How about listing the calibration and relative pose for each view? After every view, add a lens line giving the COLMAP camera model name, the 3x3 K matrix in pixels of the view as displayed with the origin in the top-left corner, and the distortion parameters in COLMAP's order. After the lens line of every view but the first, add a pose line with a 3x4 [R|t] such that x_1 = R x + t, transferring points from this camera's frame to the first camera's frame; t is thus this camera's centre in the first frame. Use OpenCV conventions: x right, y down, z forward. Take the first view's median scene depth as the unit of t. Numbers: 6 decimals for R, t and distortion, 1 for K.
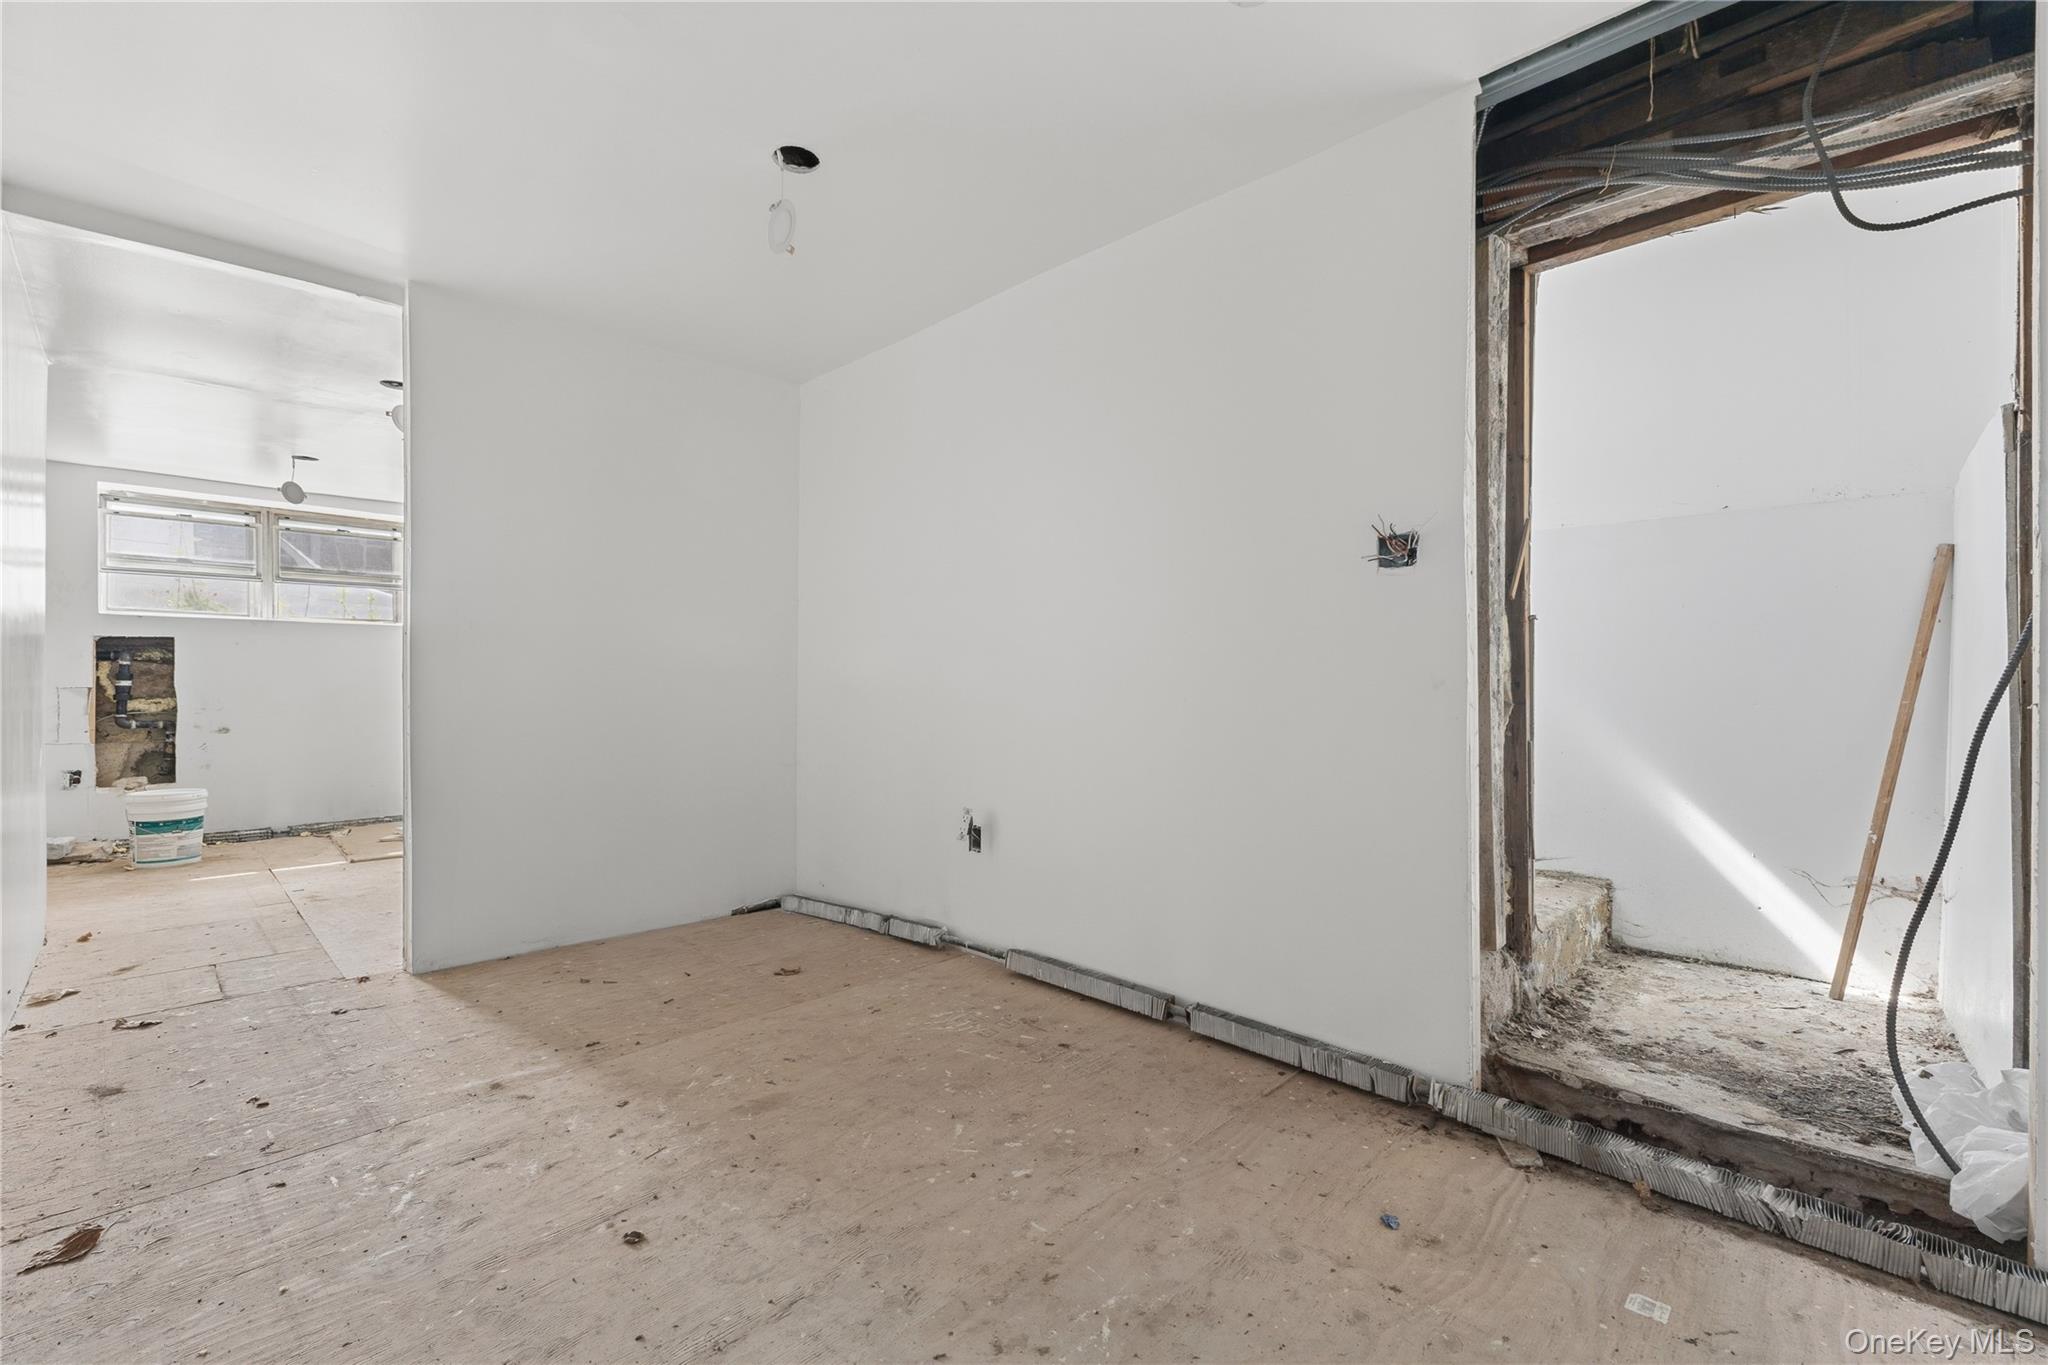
lens RADIAL K [[868.5, 0, 1024.0], [0, 868.5, 682.5], [0, 0, 1]] dist [0.019995, -0.008801]
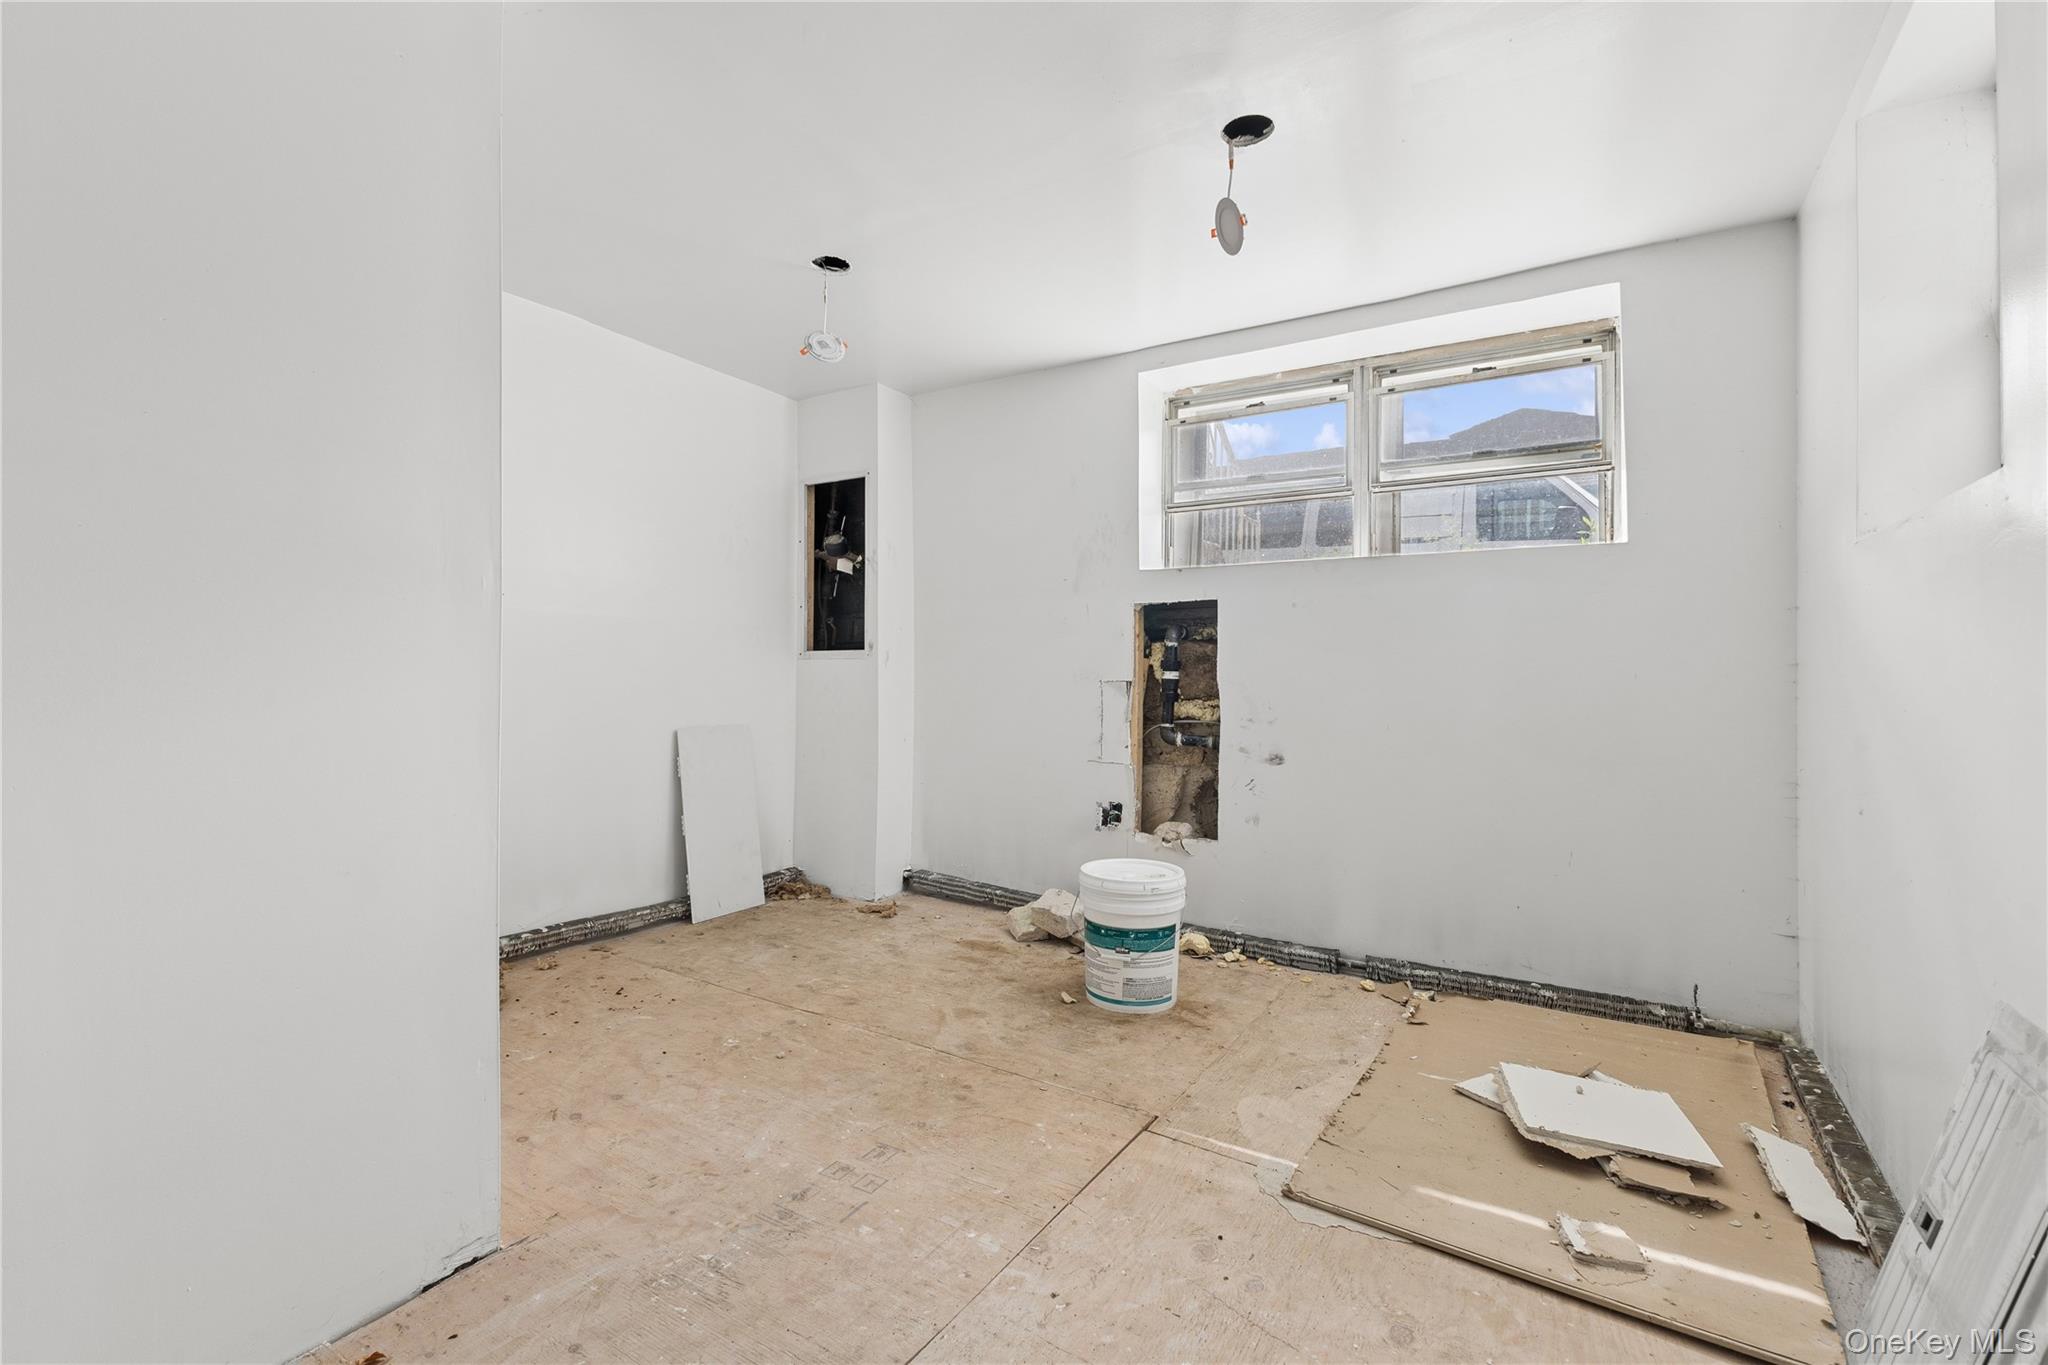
lens RADIAL K [[884.4, 0, 1028.1], [0, 884.4, 659.0], [0, 0, 1]] dist [0.007145, -0.000463]
pose [[0.222213, -0.012294, -0.974921, -0.981987], [-0.007169, 0.999873, -0.014243, -0.002488], [0.974972, 0.010154, 0.222097, 1.803305]]
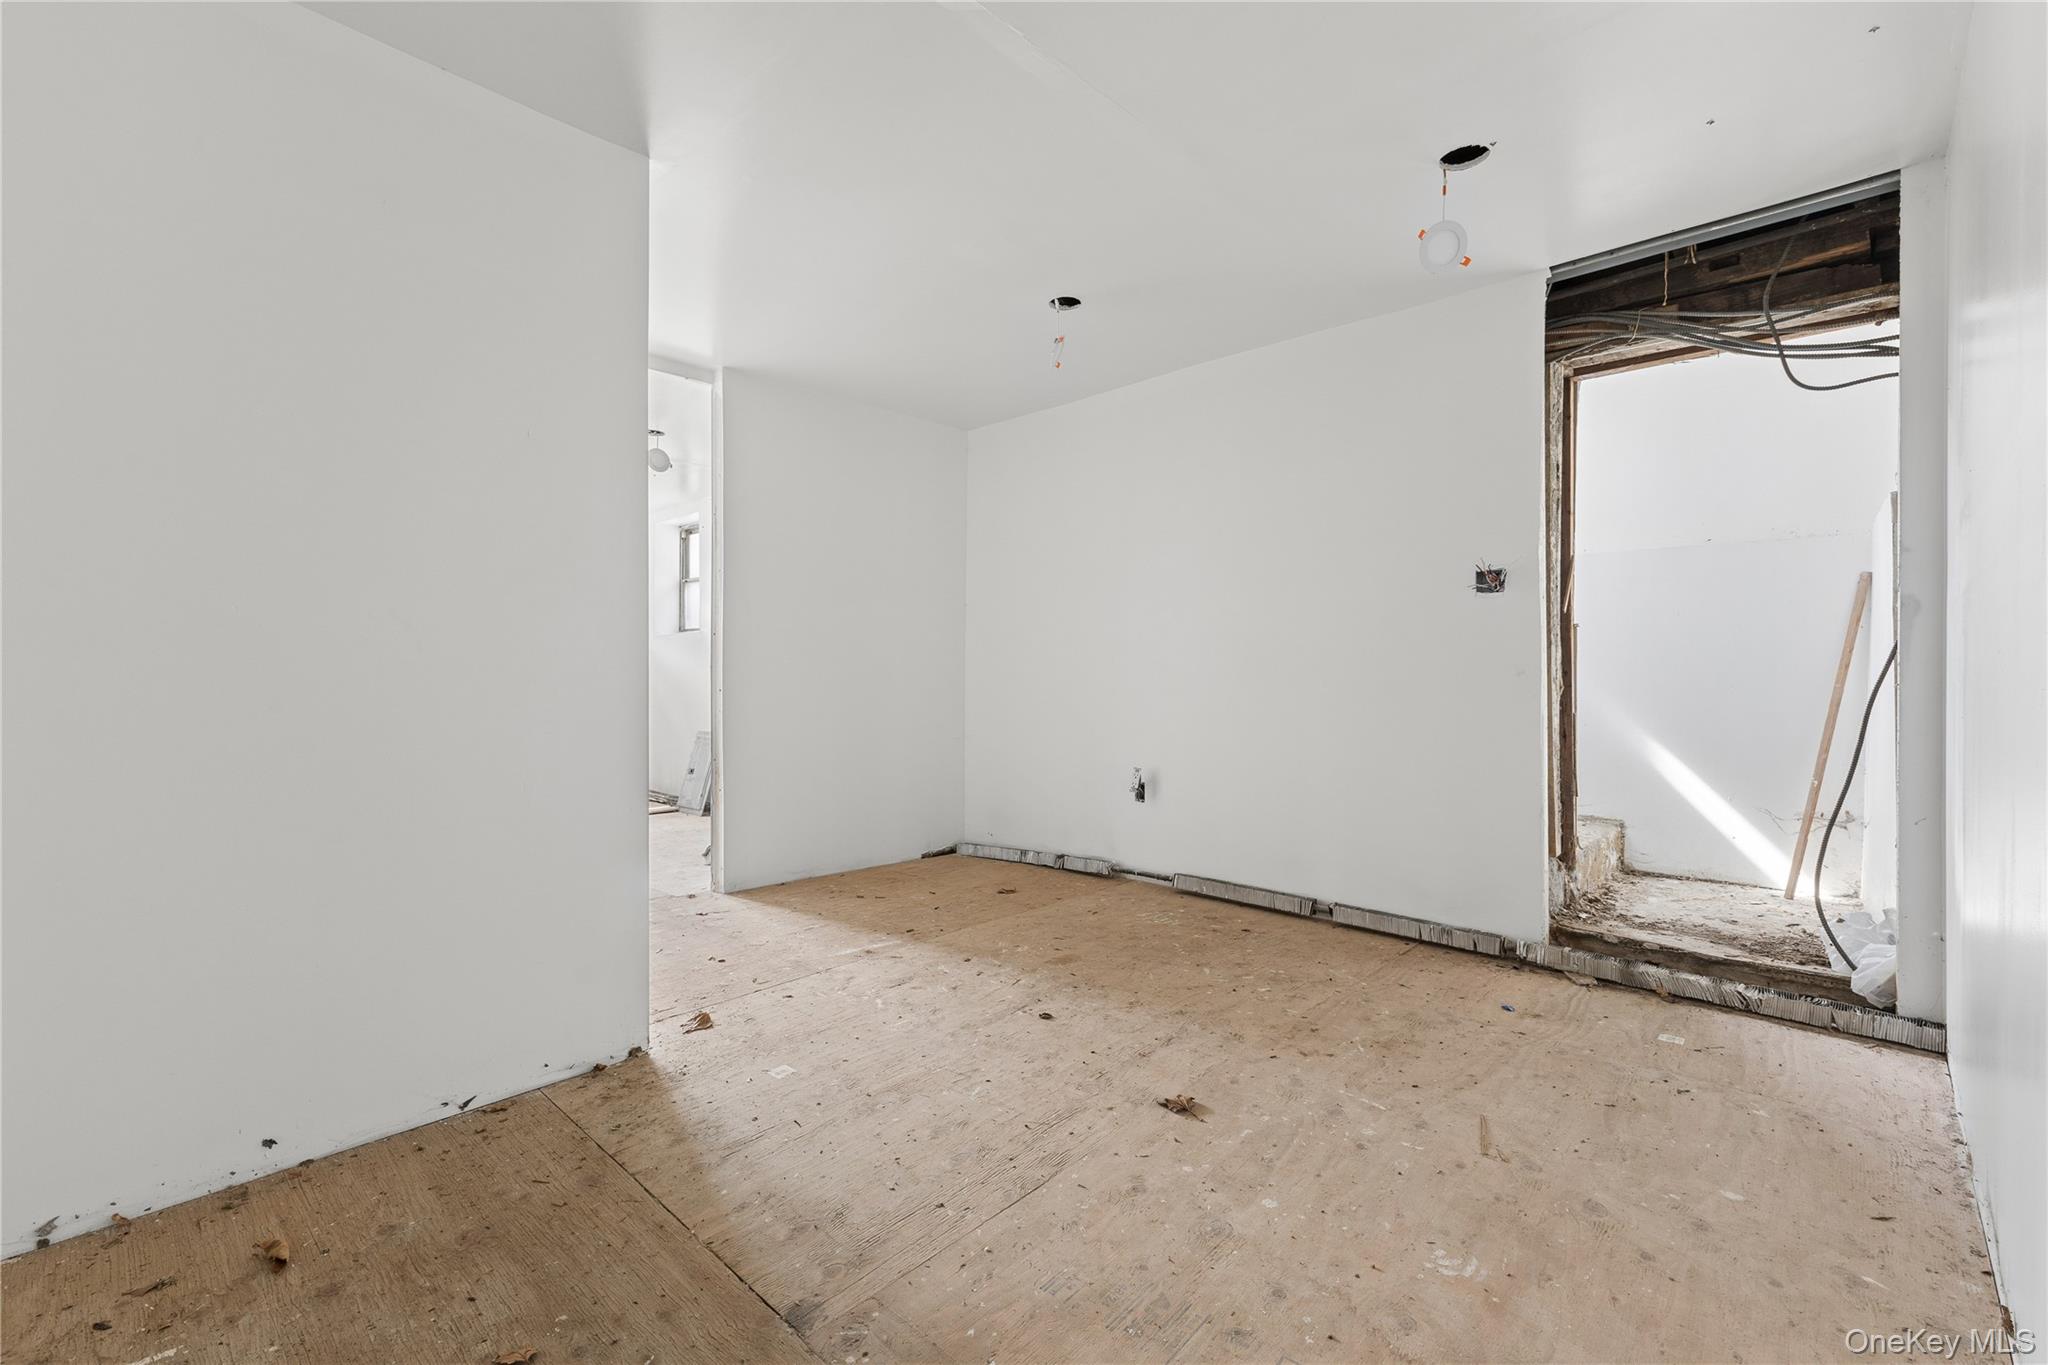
lens RADIAL K [[870.2, 0, 1024.5], [0, 870.2, 672.0], [0, 0, 1]] dist [0.018345, -0.007926]
pose [[0.999786, -0.000216, 0.020695, -0.358908], [0.000220, 1.000000, -0.000182, 0.000847], [-0.020695, 0.000187, 0.999786, -0.418890]]
